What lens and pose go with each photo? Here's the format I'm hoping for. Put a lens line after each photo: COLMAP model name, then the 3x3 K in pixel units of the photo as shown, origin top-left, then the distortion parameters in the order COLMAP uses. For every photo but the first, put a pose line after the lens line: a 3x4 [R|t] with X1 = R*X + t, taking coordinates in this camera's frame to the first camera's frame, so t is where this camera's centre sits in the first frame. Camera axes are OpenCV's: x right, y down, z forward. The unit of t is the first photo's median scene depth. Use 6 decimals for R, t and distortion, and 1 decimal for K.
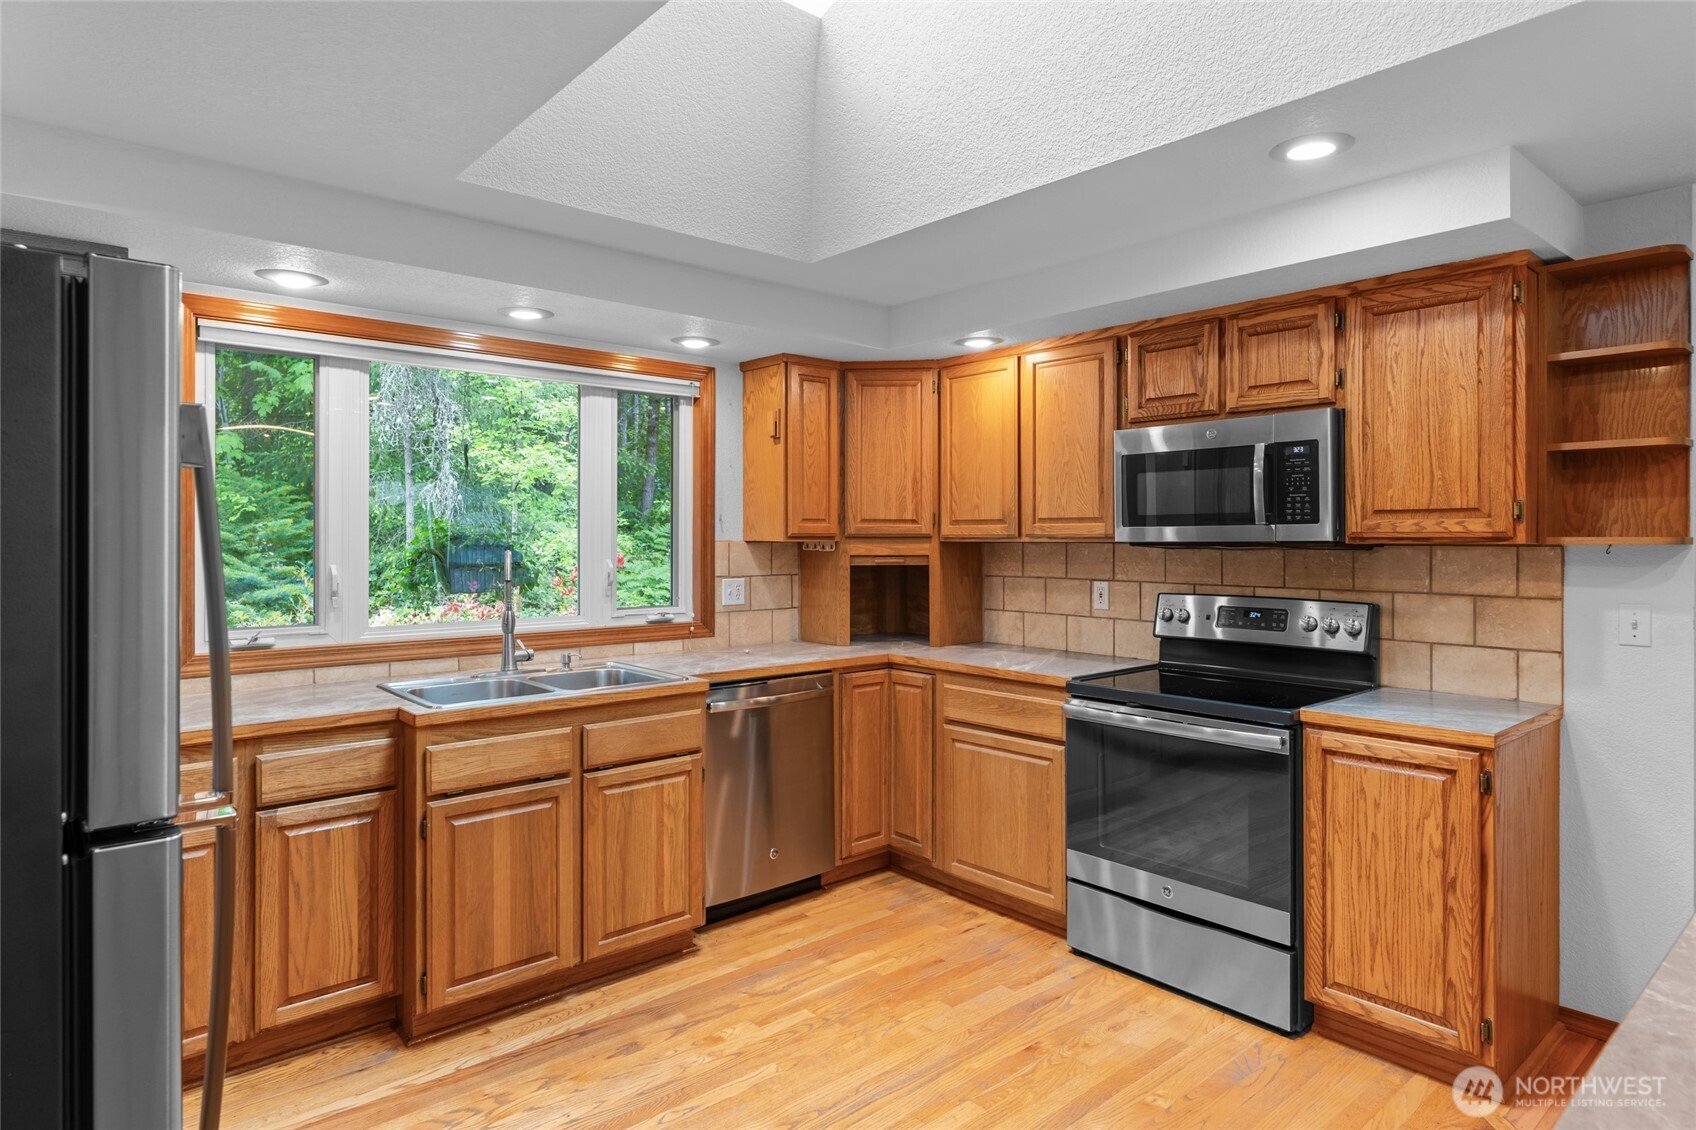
lens RADIAL K [[957.3, 0, 854.3], [0, 957.3, 538.4], [0, 0, 1]] dist [-0.003471, 0.000758]
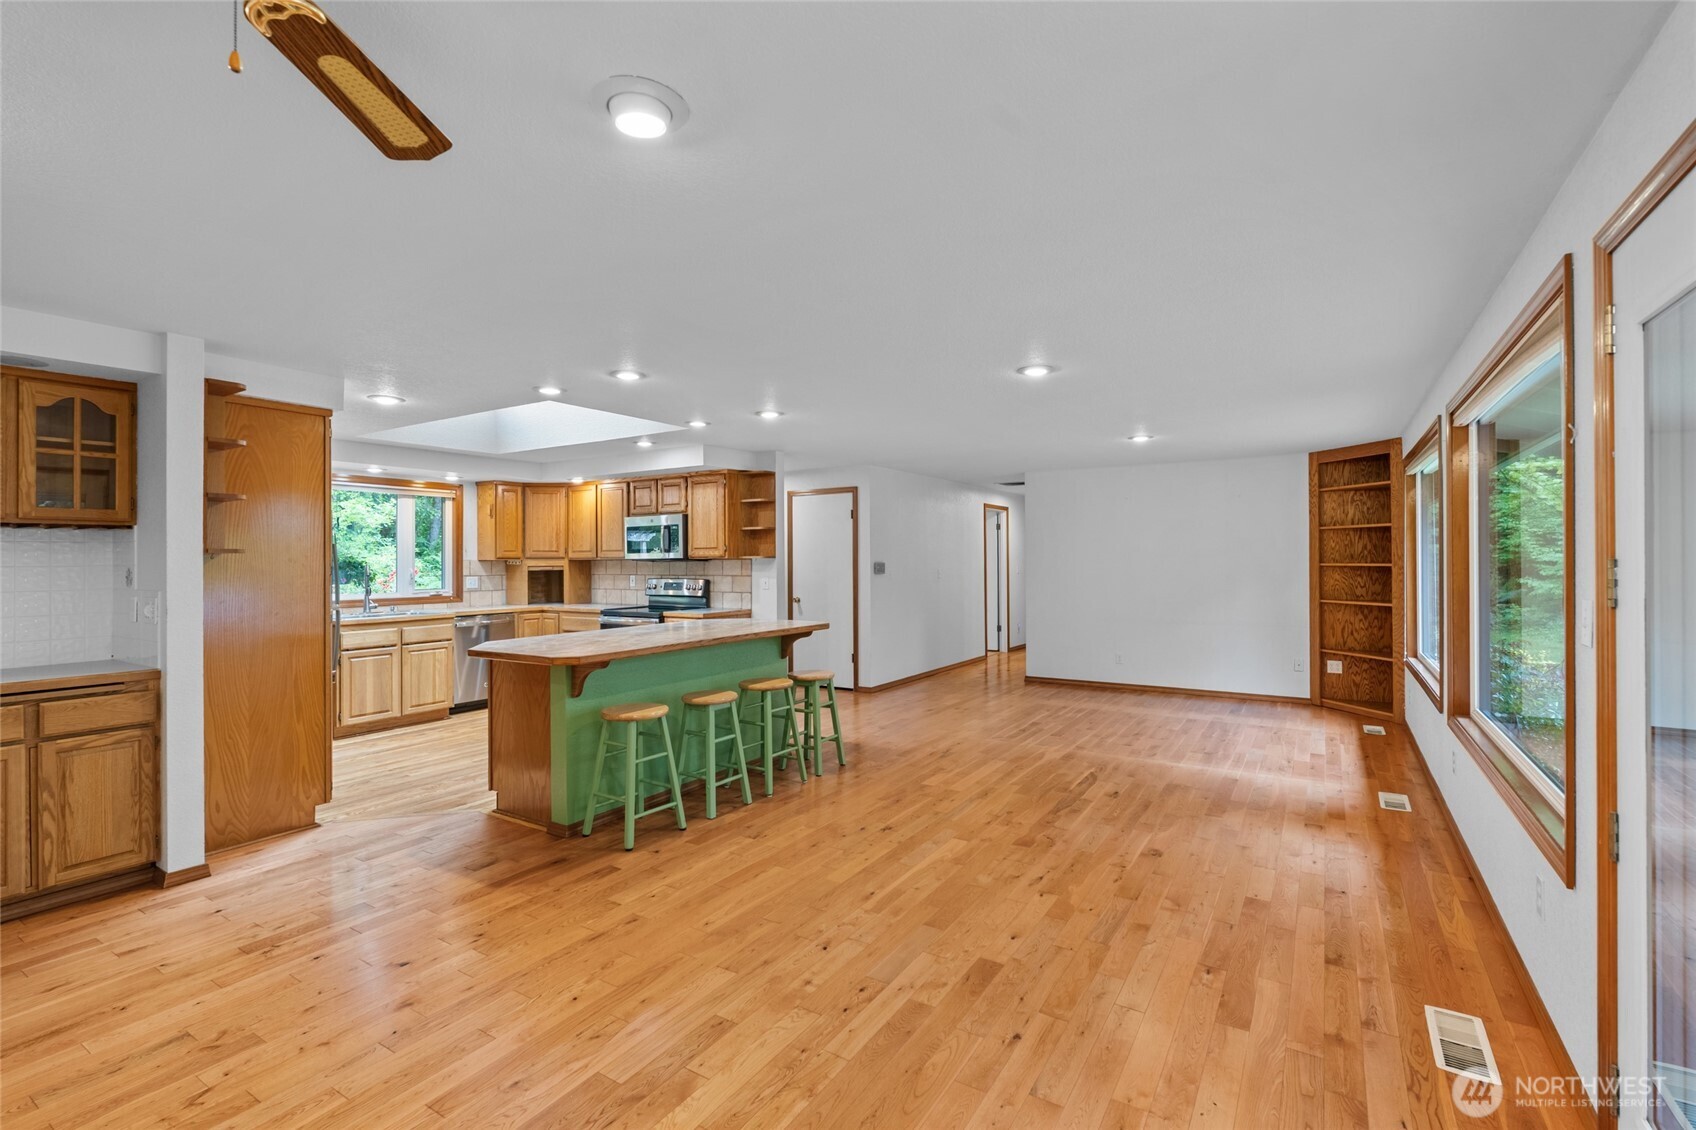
lens RADIAL K [[758.6, 0, 858.5], [0, 758.6, 552.8], [0, 0, 1]] dist [-0.001709, 0.001073]
pose [[0.957090, -0.003909, 0.289763, 0.280216], [0.006801, 0.999937, -0.008973, 0.009074], [-0.289710, 0.010559, 0.957056, -1.207112]]
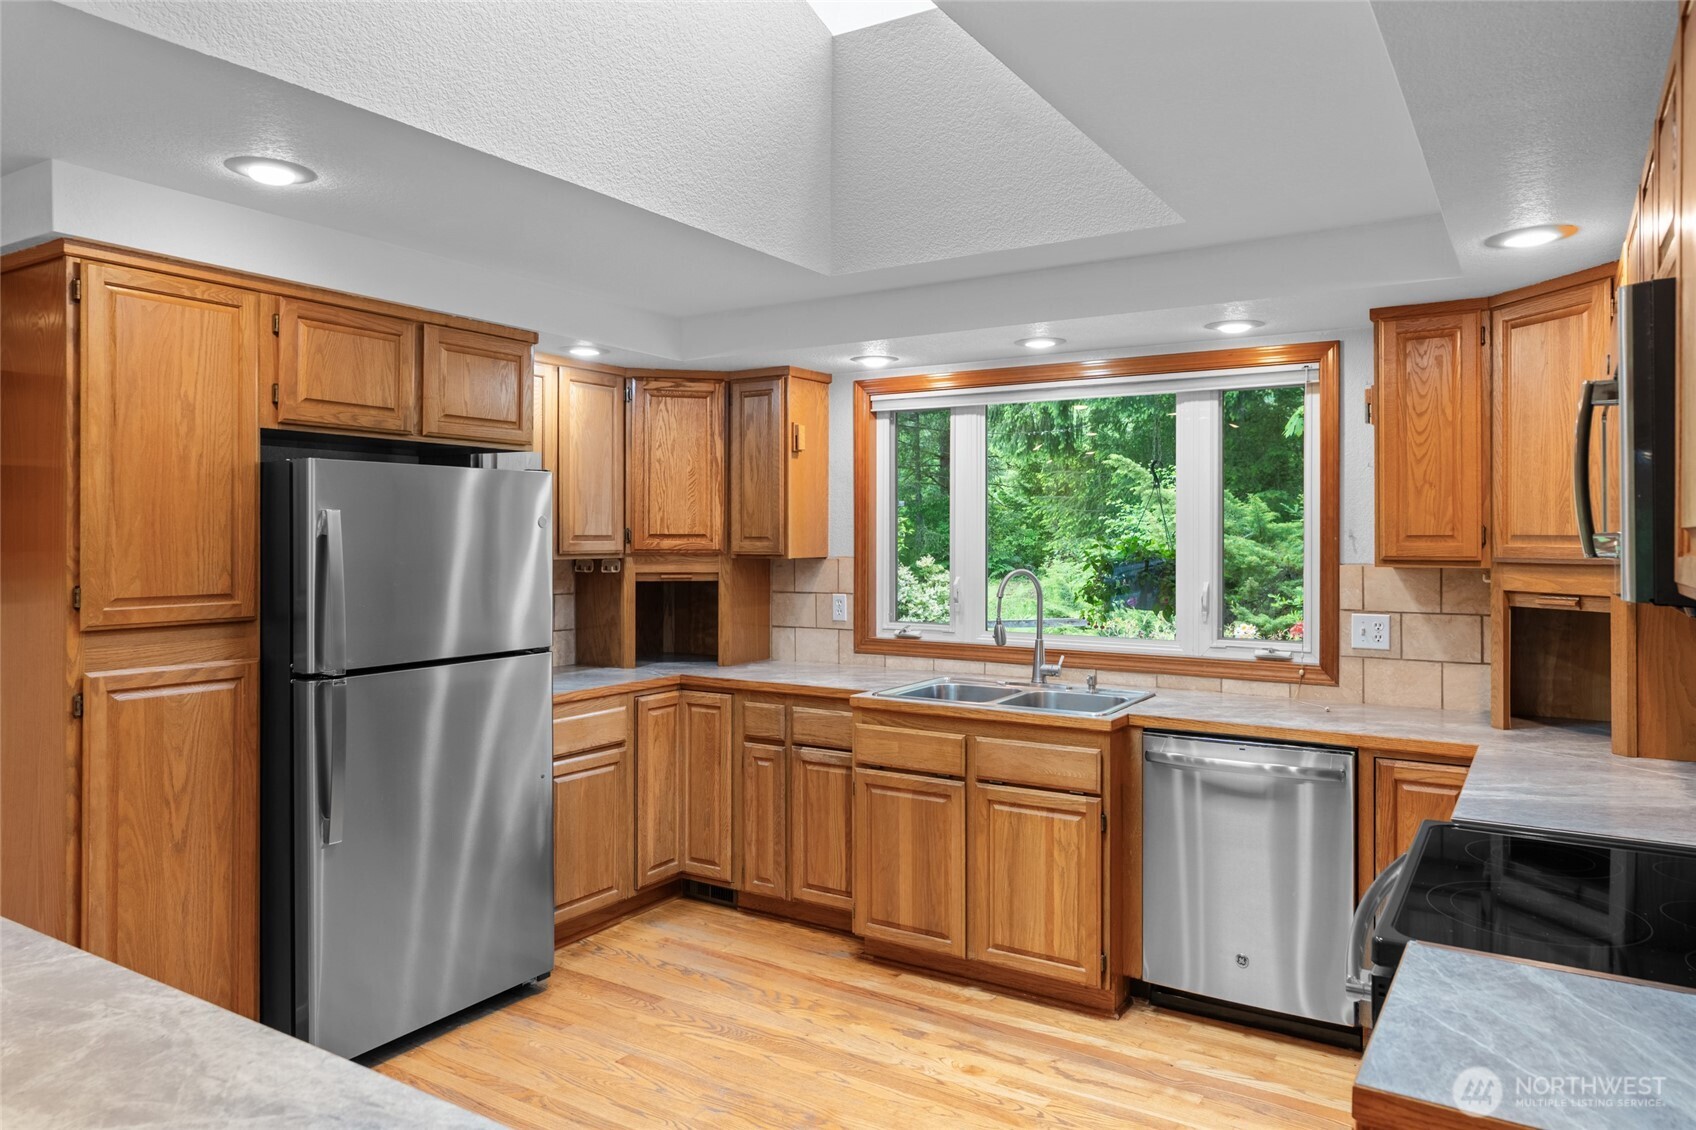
lens RADIAL K [[1106.6, 0, 860.8], [0, 1106.6, 536.5], [0, 0, 1]] dist [0.001262, 0.000223]
pose [[0.284832, 0.000332, -0.958578, 0.721748], [-0.002239, 0.999997, -0.000319, -0.021641], [0.958575, 0.002237, 0.284832, 0.444655]]
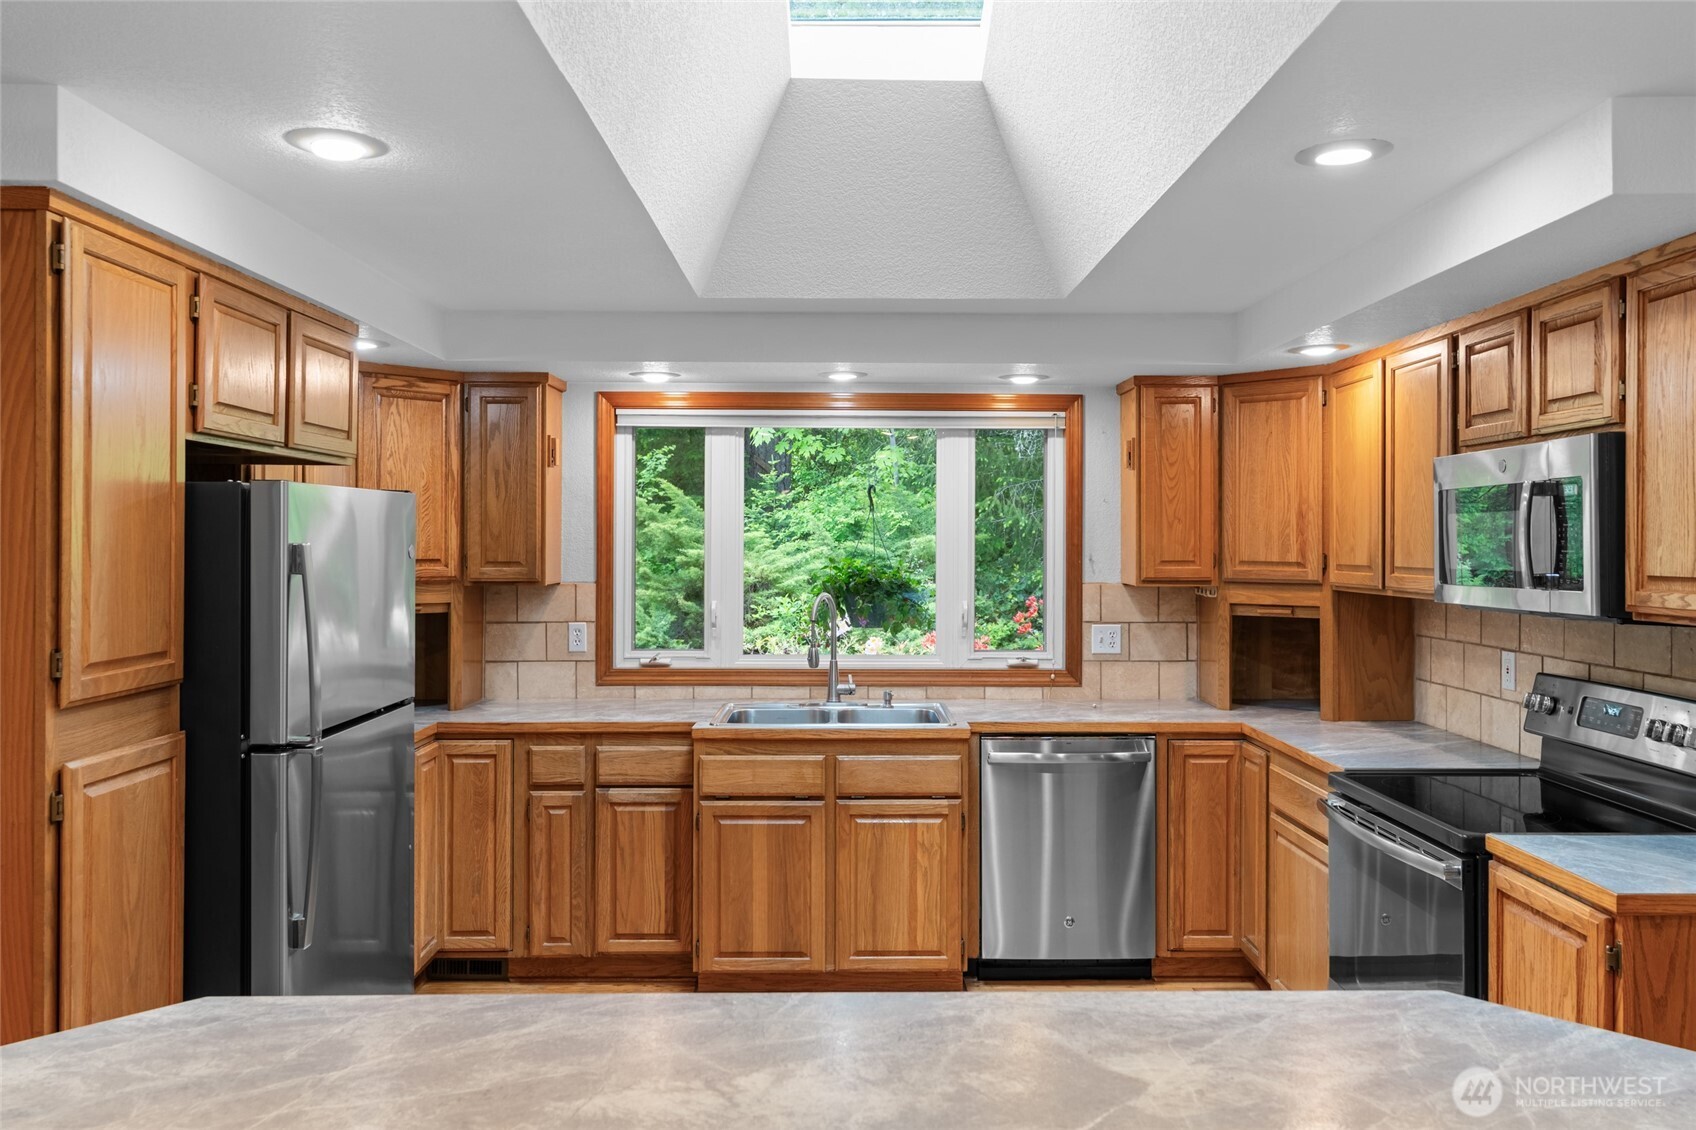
lens RADIAL K [[1277.7, 0, 857.9], [0, 1277.7, 539.0], [0, 0, 1]] dist [0.004392, -0.001637]
pose [[0.758574, 0.000943, -0.651586, 0.586691], [-0.002816, 0.999994, -0.001832, -0.043962], [0.651580, 0.003224, 0.758573, -0.086883]]
